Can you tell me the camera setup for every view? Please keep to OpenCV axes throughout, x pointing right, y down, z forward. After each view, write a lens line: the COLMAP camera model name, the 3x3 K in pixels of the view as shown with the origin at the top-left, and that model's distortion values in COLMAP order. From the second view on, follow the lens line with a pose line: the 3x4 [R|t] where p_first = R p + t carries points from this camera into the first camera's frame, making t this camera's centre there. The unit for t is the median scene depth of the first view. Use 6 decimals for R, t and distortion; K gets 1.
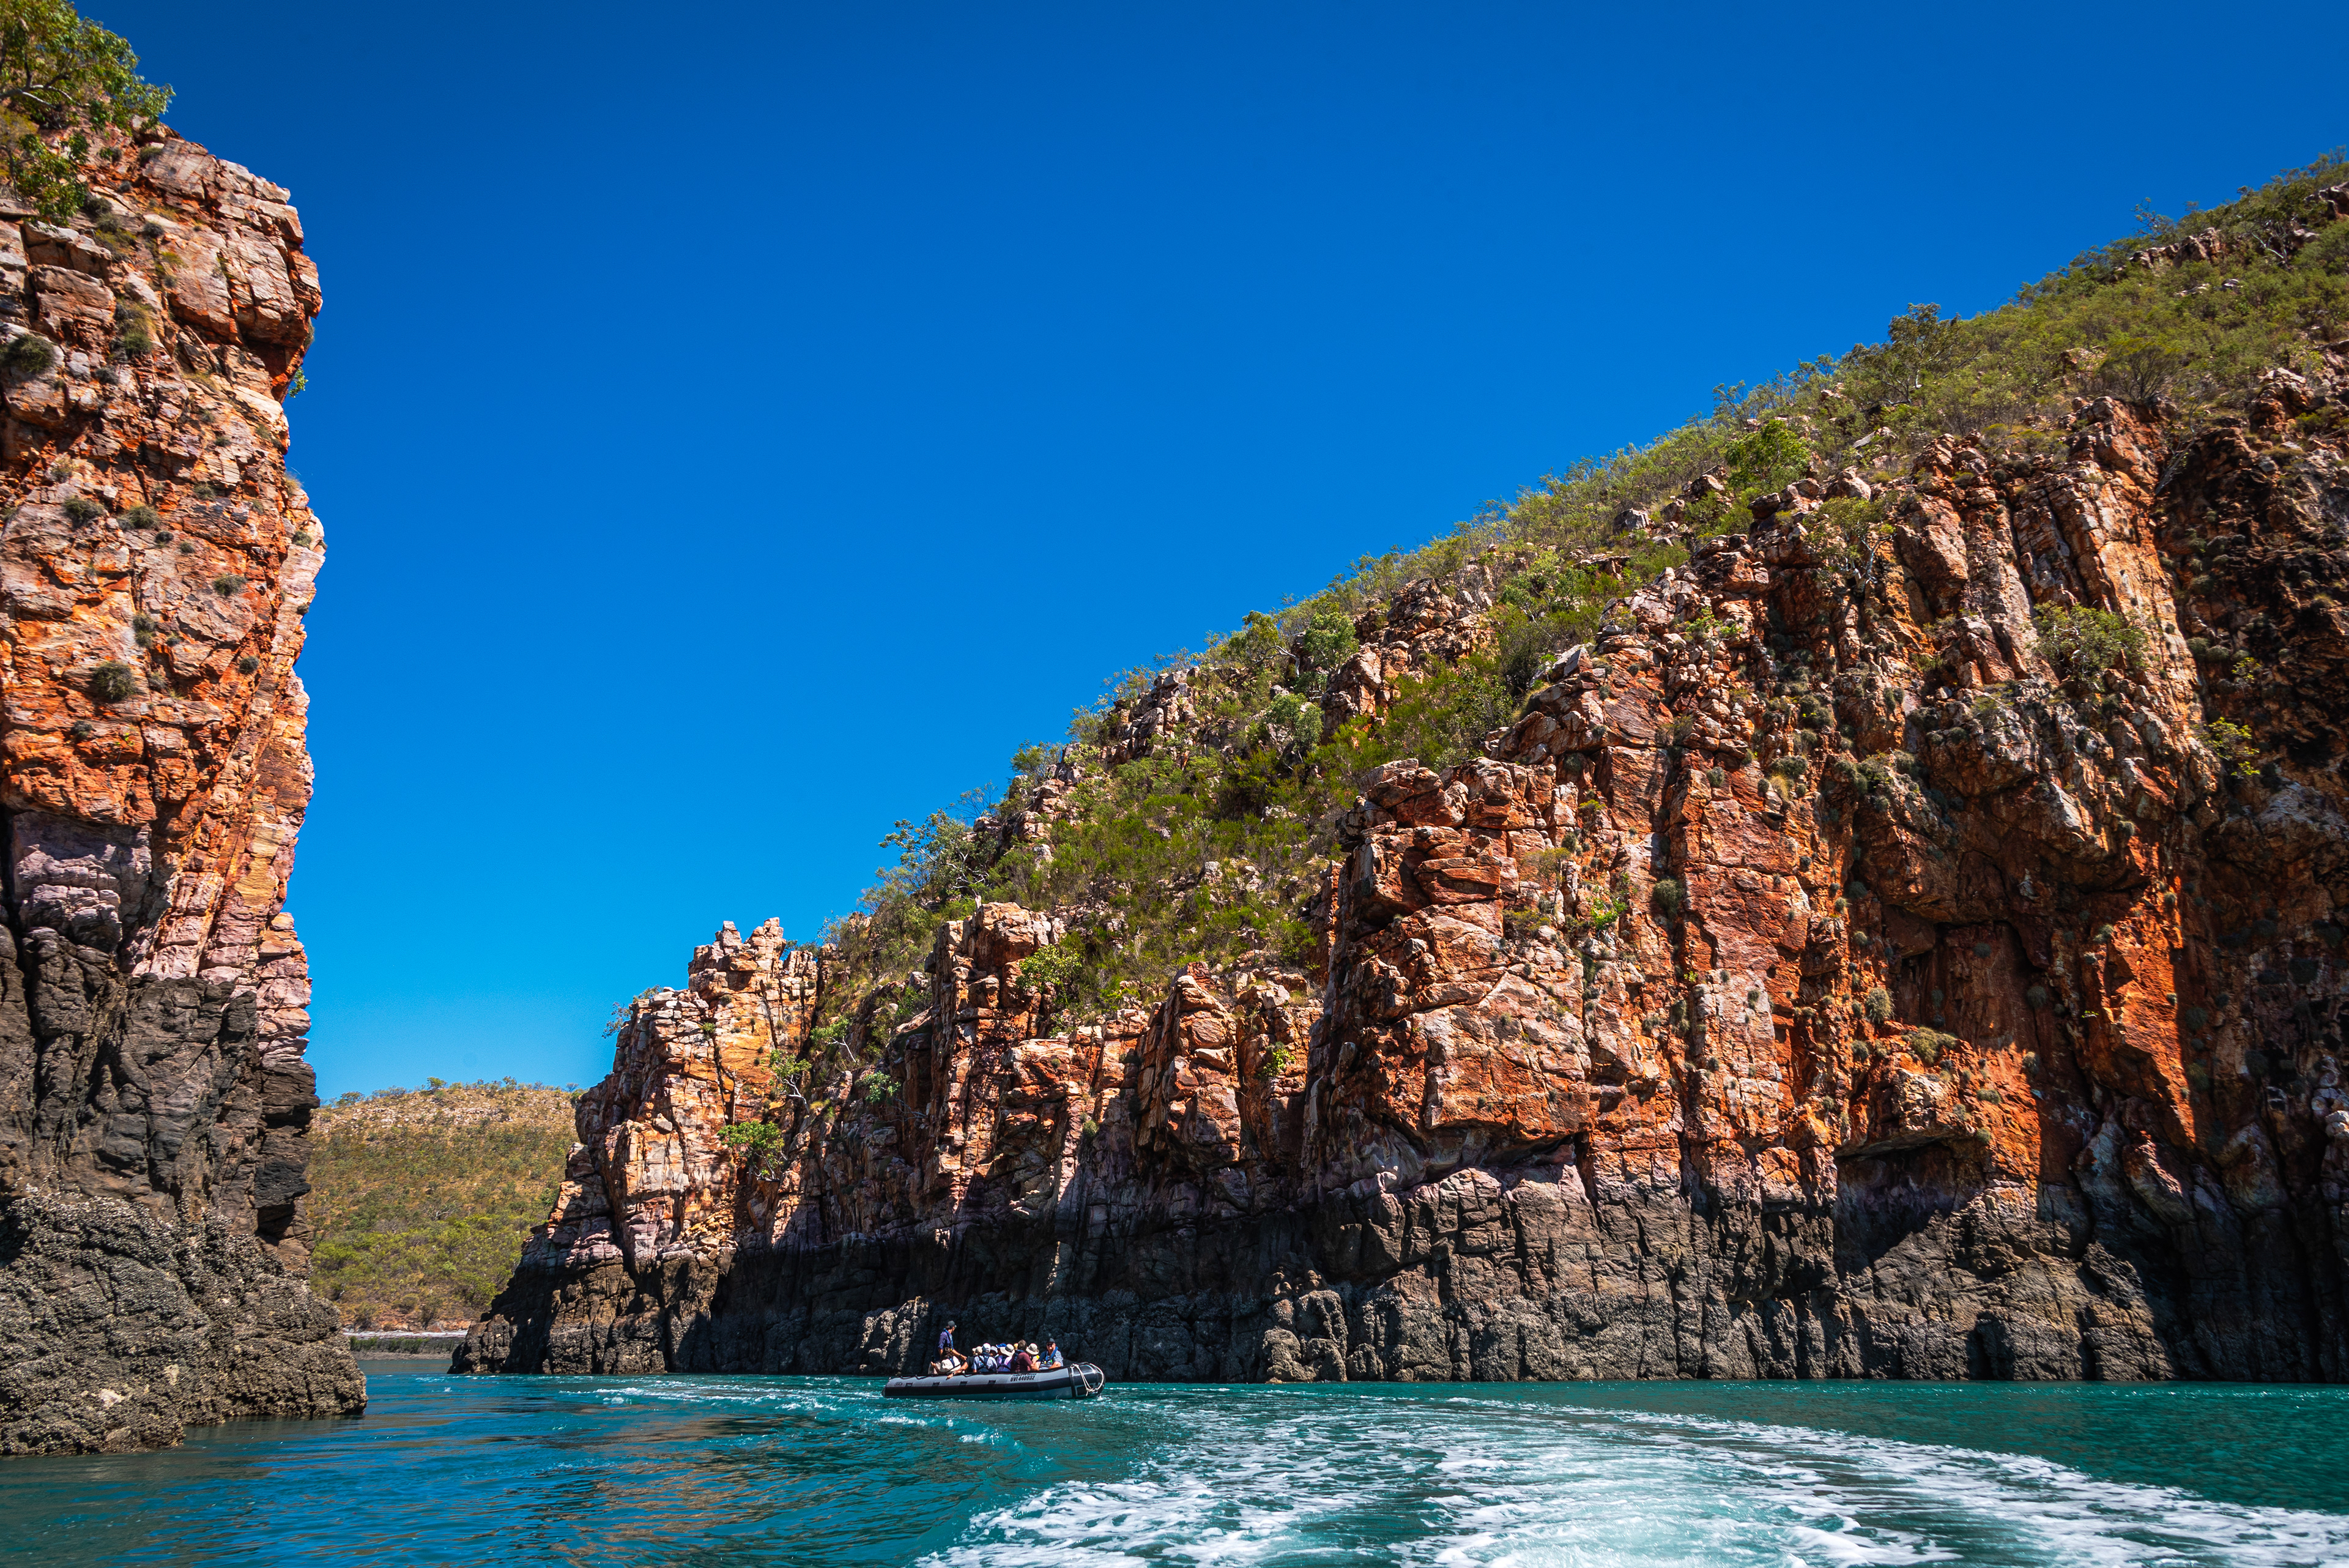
lens RADIAL K [[1847.7, 0, 1174.5], [0, 1847.7, 784.0], [0, 0, 1]] dist [0.052787, -0.008627]
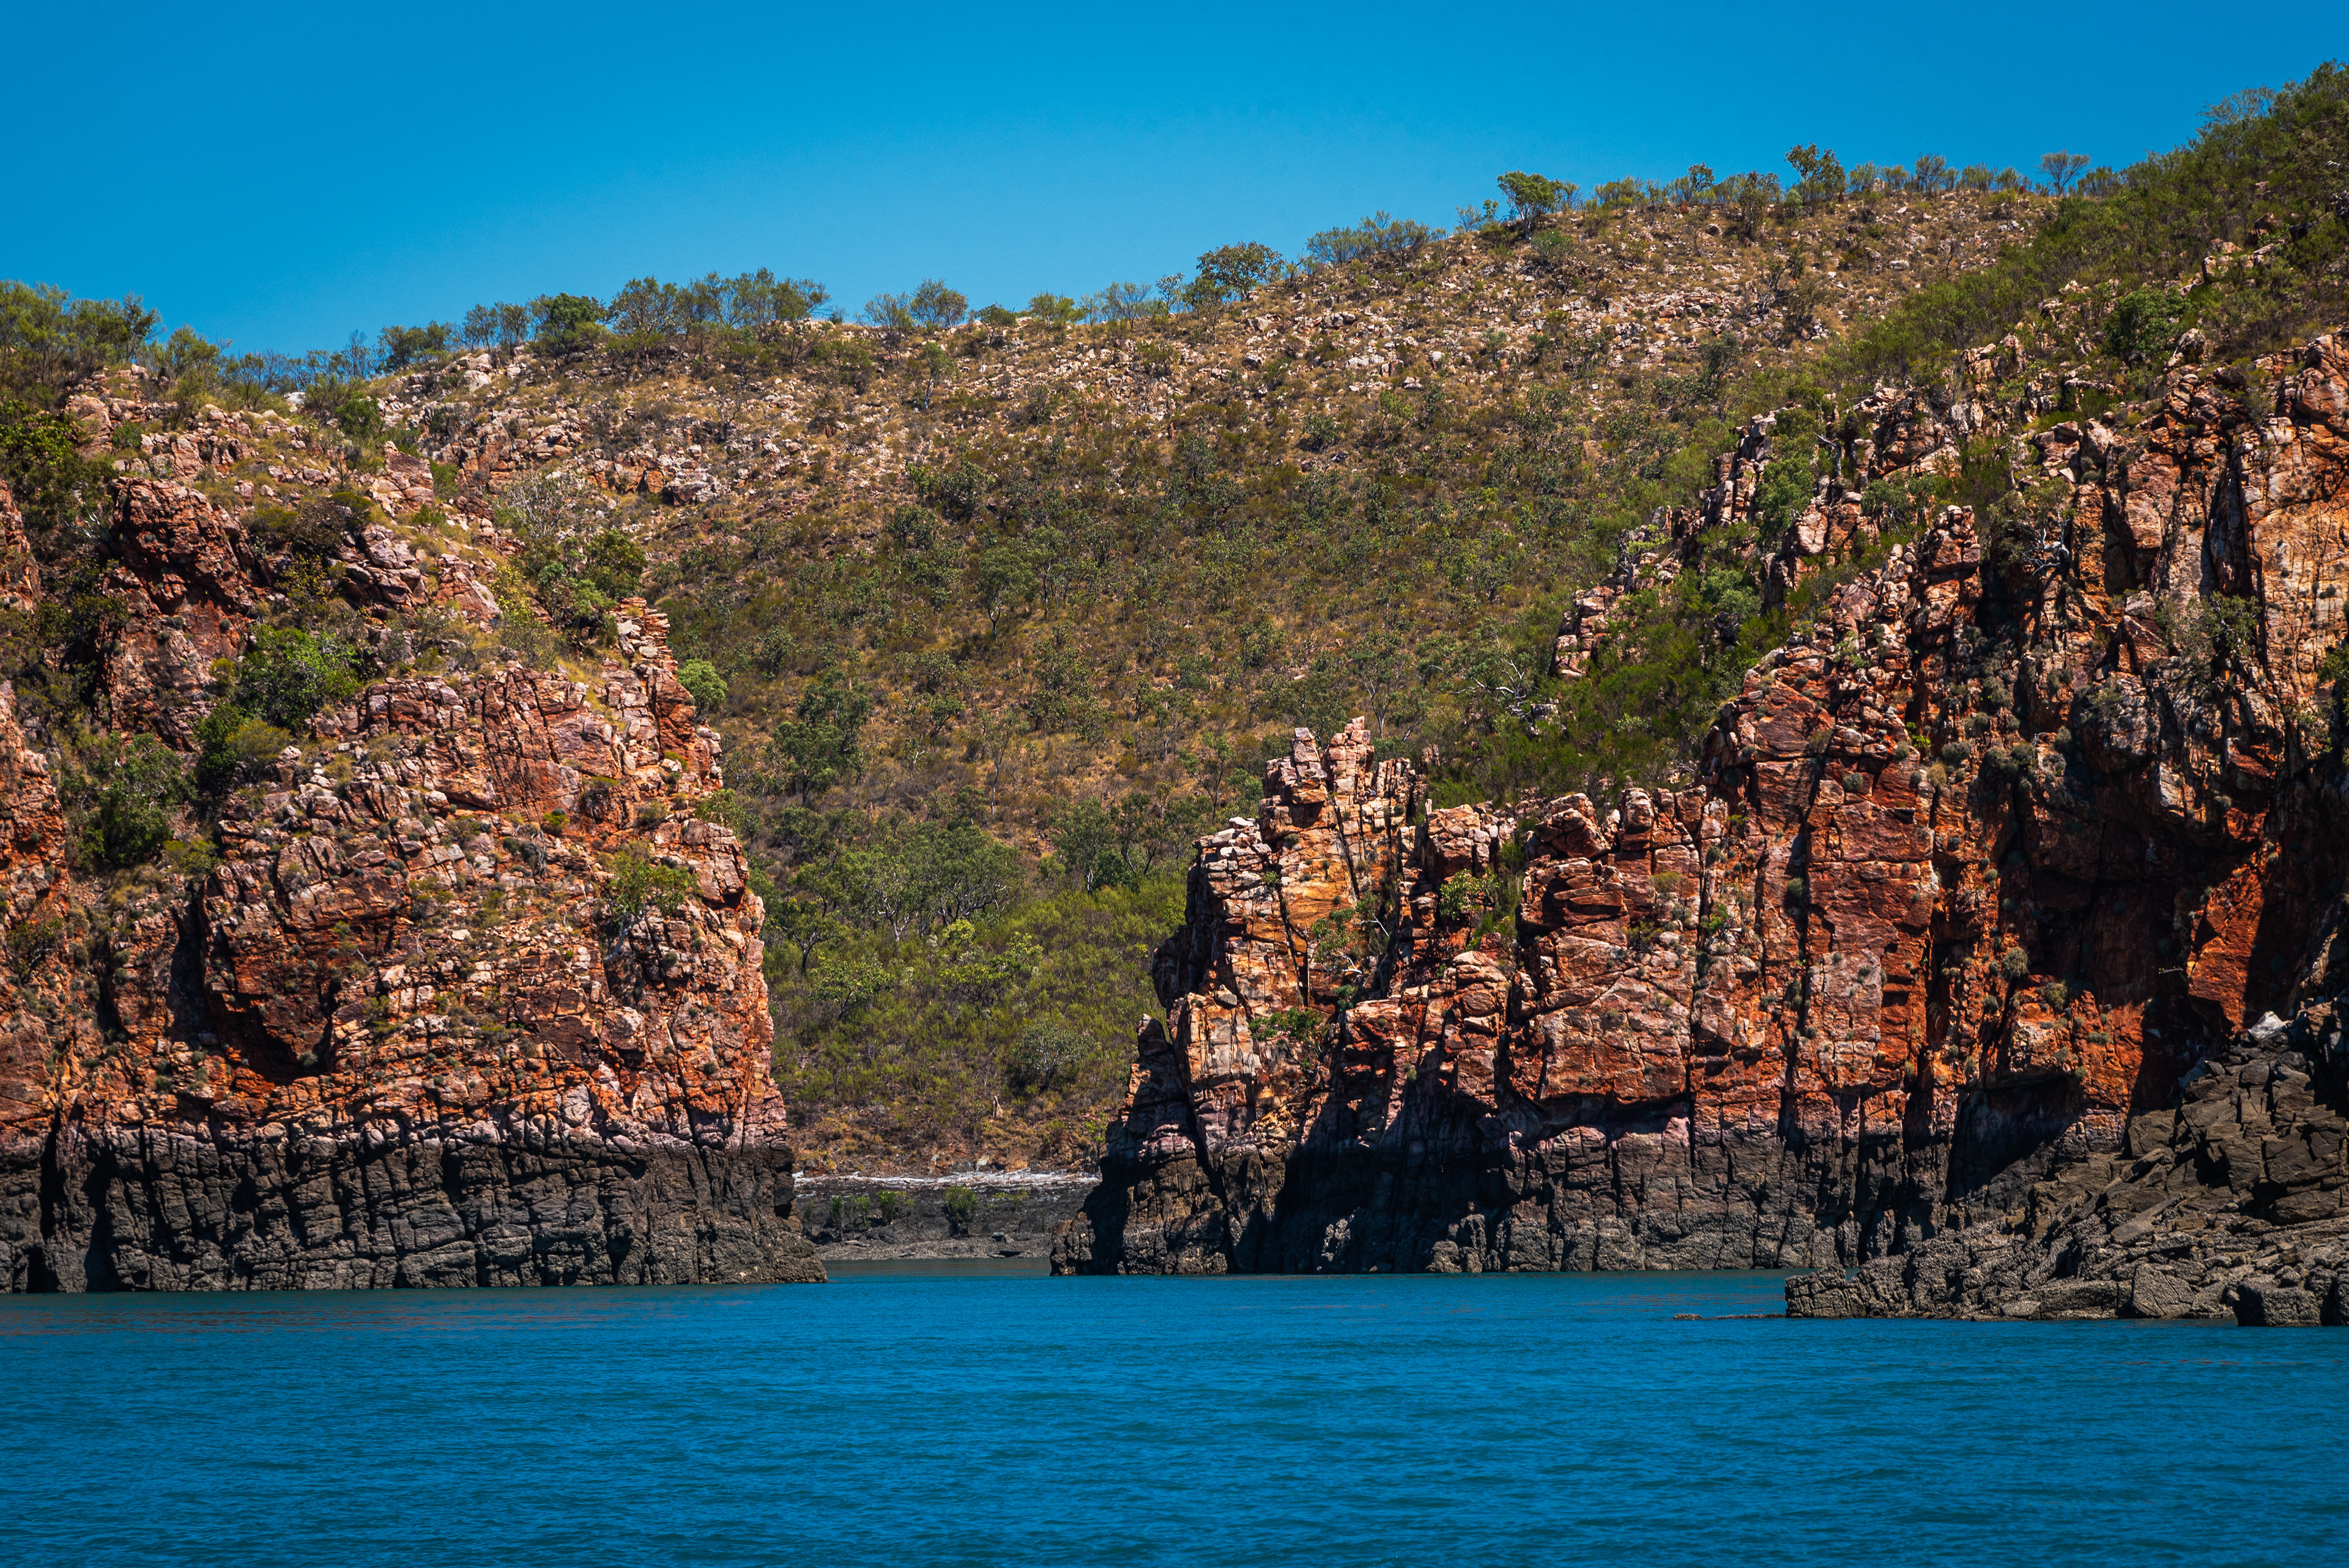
lens RADIAL K [[14146.8, 0, 1174.5], [0, 14146.8, 784.0], [0, 0, 1]] dist [0.597634, -11.871569]
pose [[0.902831, -0.024012, -0.429325, 3.812166], [0.137191, 0.962343, 0.234678, -2.199007], [0.407524, -0.270774, 0.872127, -7.098833]]
